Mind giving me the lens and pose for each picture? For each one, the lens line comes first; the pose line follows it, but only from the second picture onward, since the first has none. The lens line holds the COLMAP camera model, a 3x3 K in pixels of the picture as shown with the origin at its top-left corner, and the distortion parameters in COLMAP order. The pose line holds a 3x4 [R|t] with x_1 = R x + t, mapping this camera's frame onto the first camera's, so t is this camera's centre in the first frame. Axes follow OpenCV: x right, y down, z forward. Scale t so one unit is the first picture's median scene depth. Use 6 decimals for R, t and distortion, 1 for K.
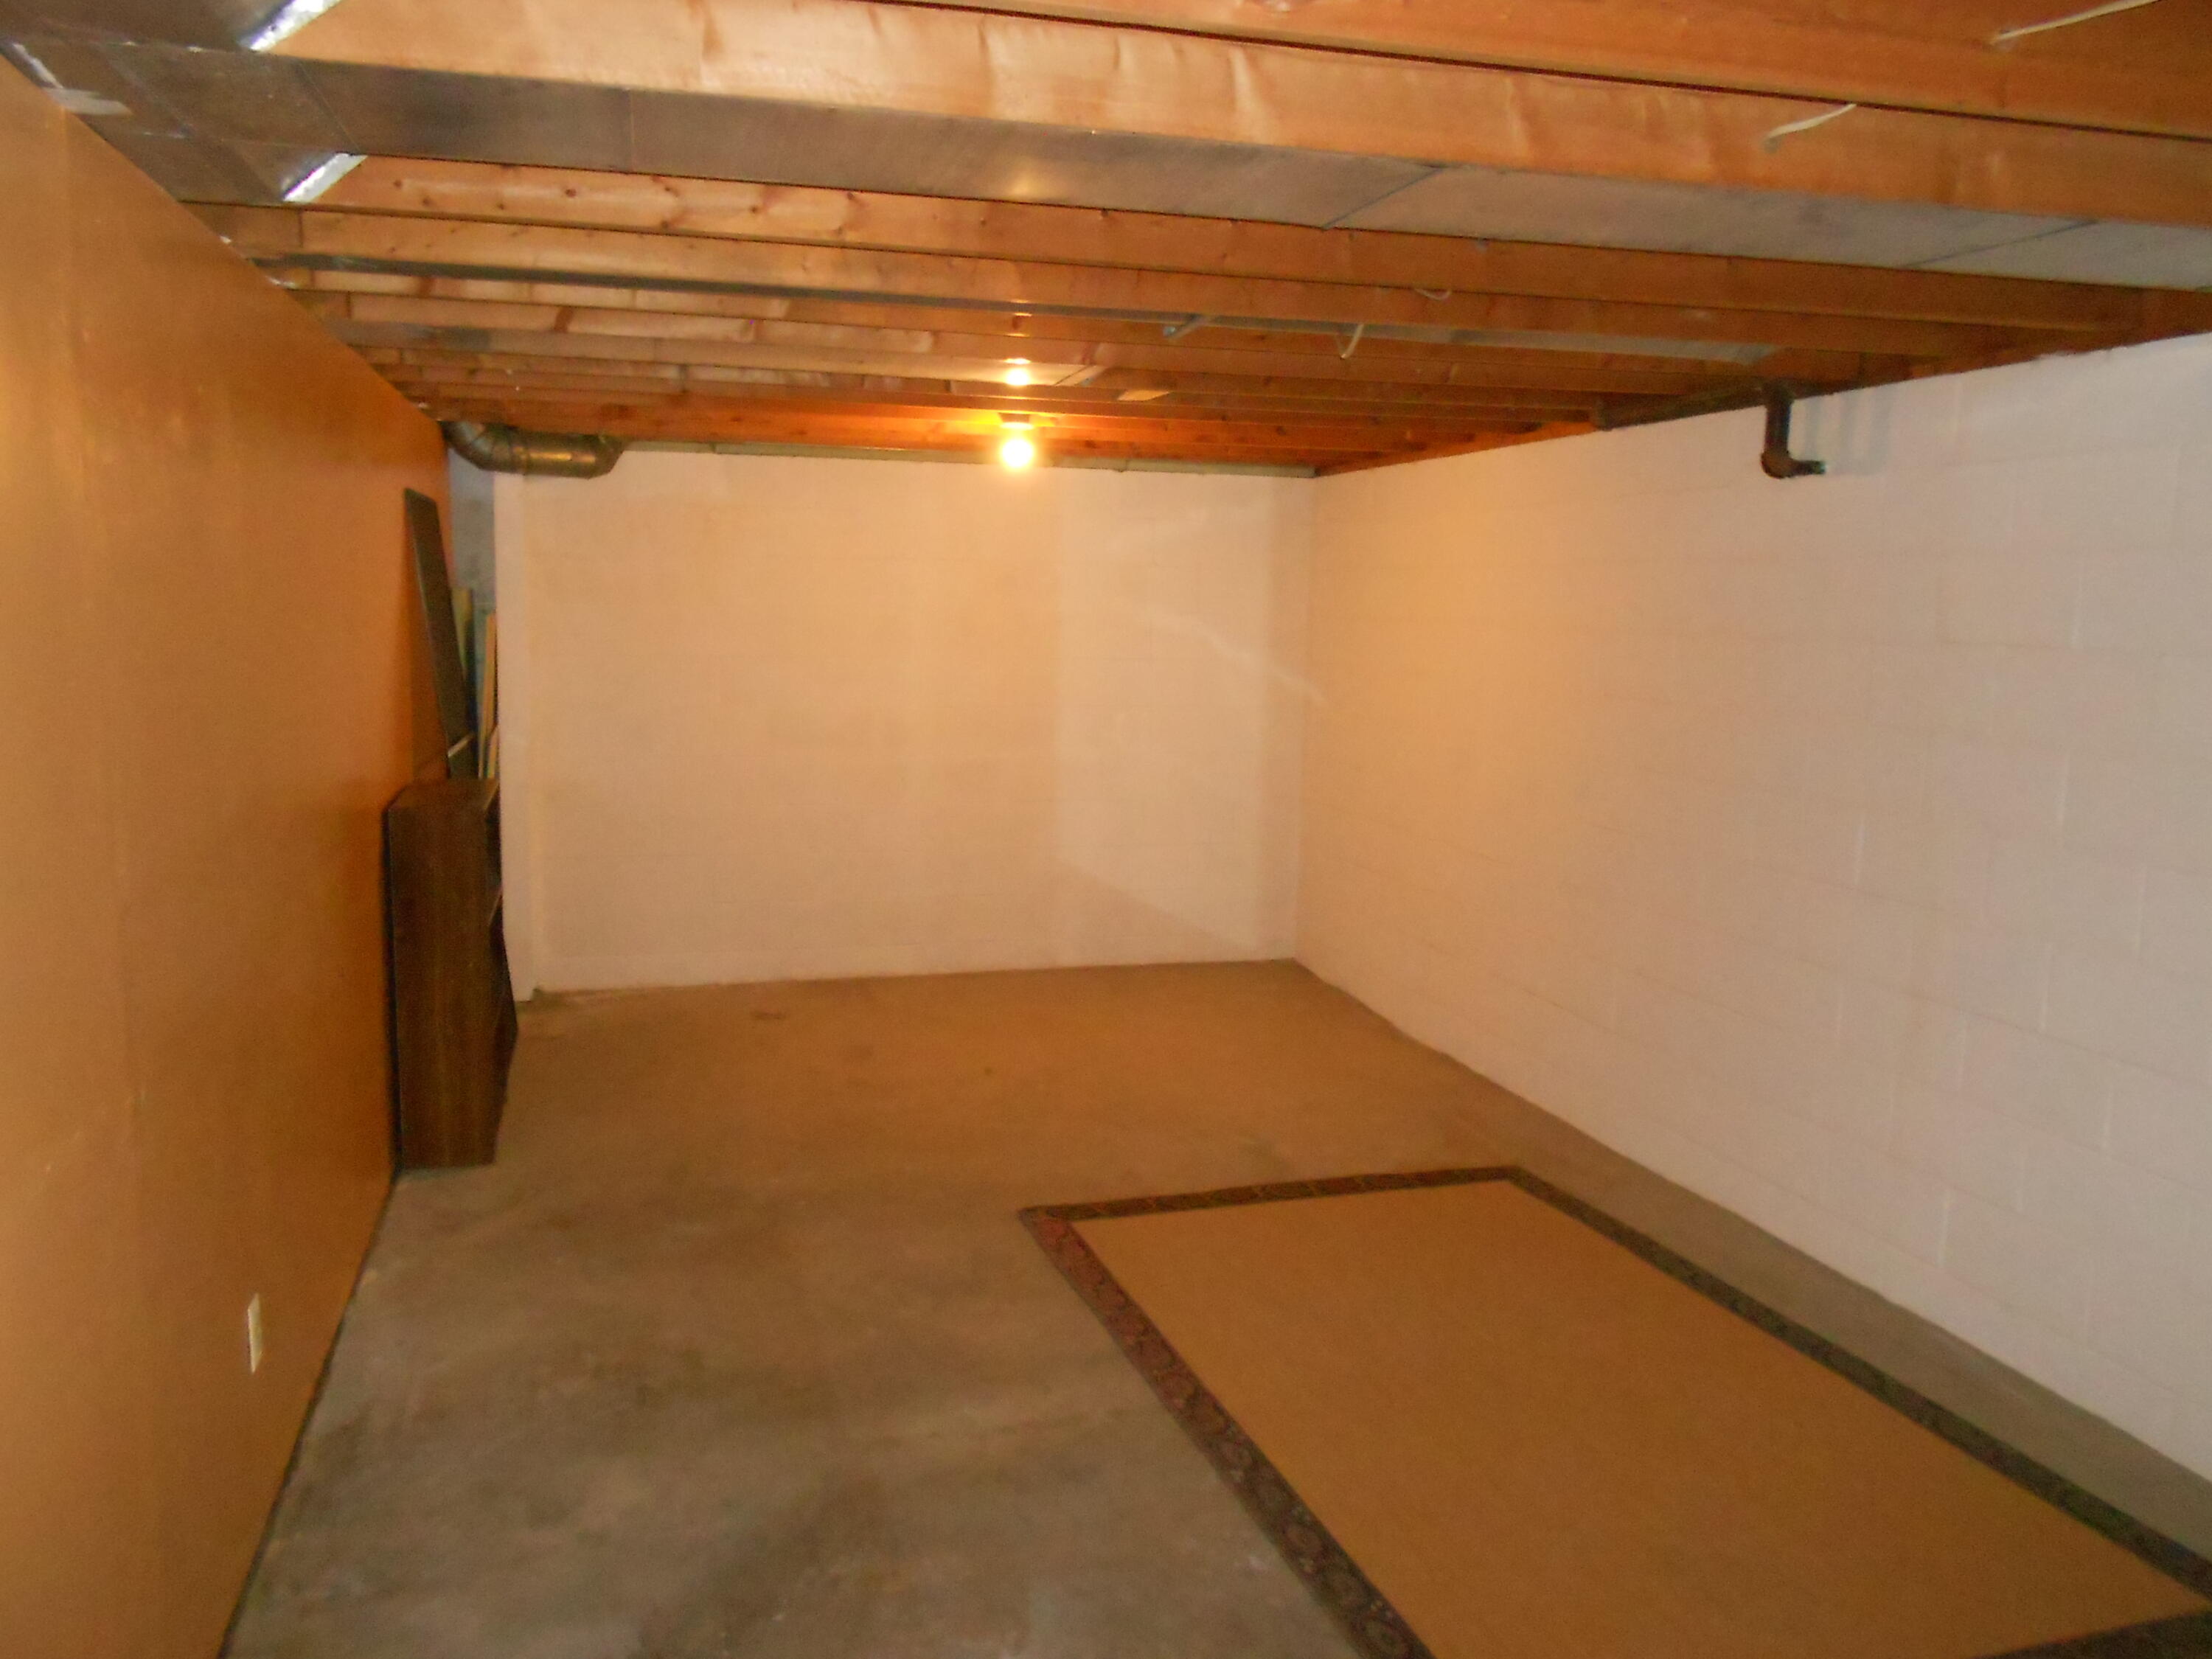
lens RADIAL K [[1717.3, 0, 1110.2], [0, 1717.3, 836.4], [0, 0, 1]] dist [0.014215, -0.064149]
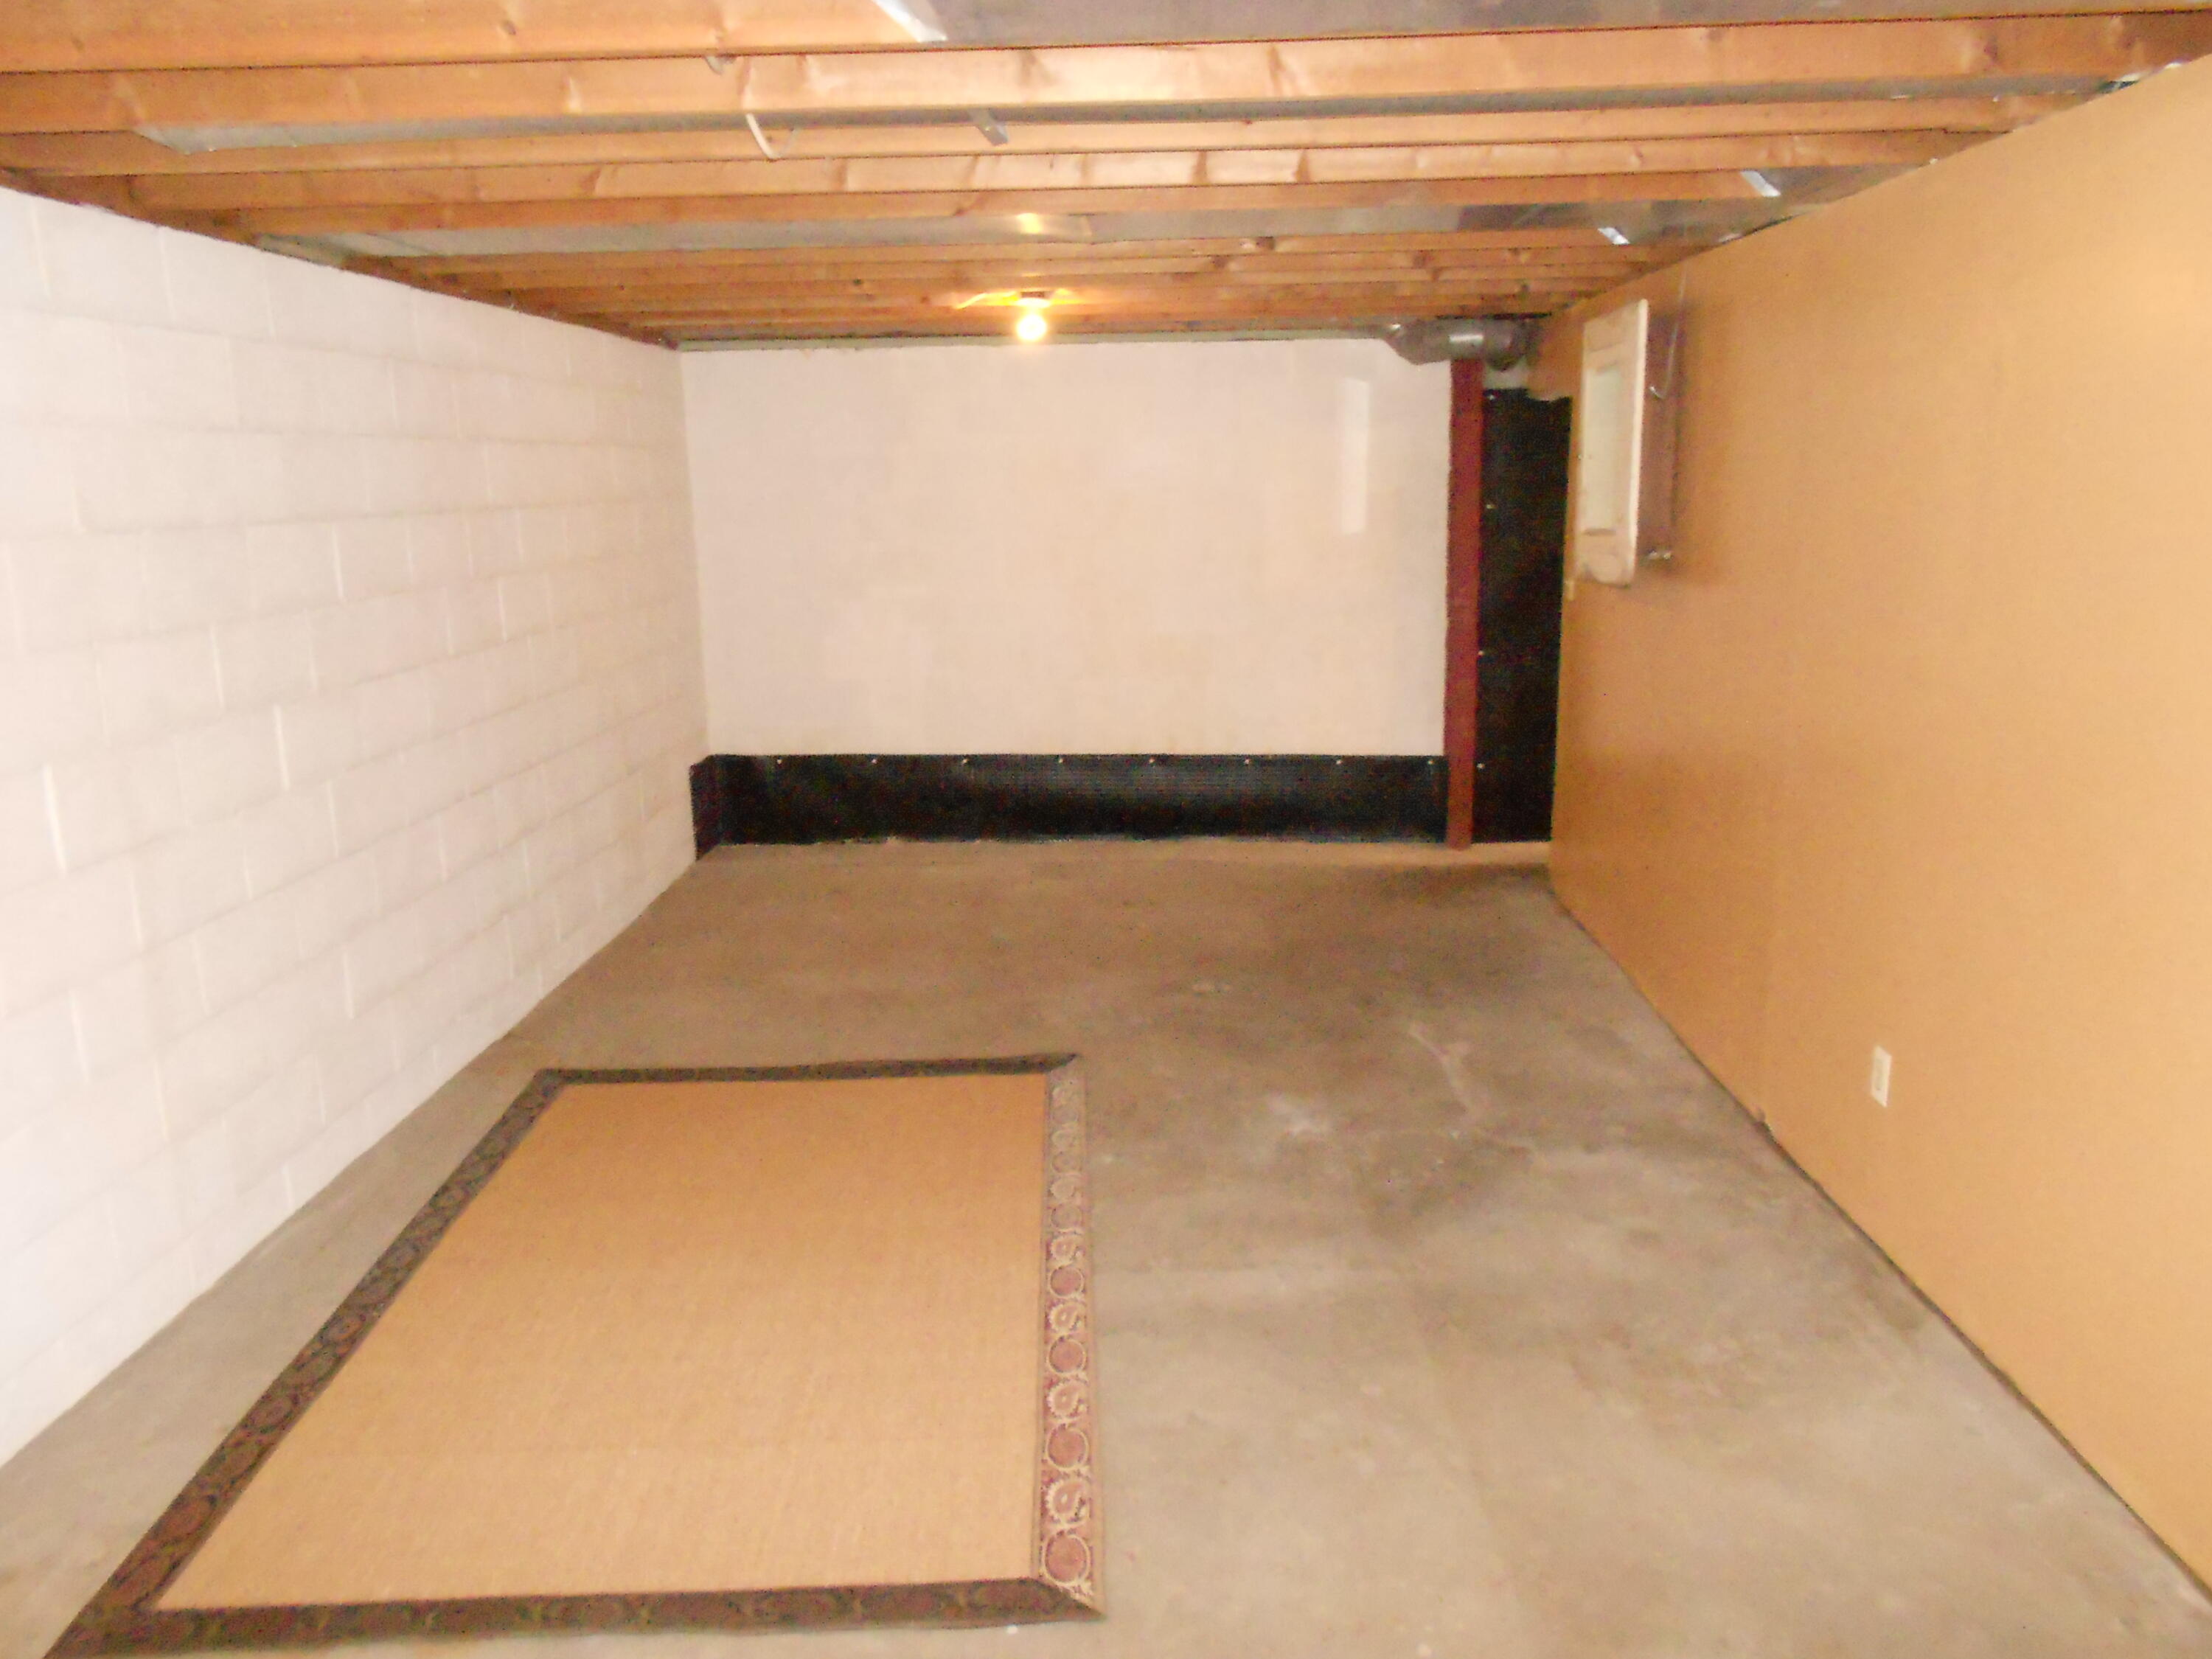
lens RADIAL K [[1717.3, 0, 1110.2], [0, 1717.3, 836.4], [0, 0, 1]] dist [0.014215, -0.064149]
pose [[-0.958341, -0.062935, 0.278608, -0.264241], [0.038809, 0.937687, 0.345307, -0.283799], [-0.282979, 0.341734, -0.896181, 1.940323]]
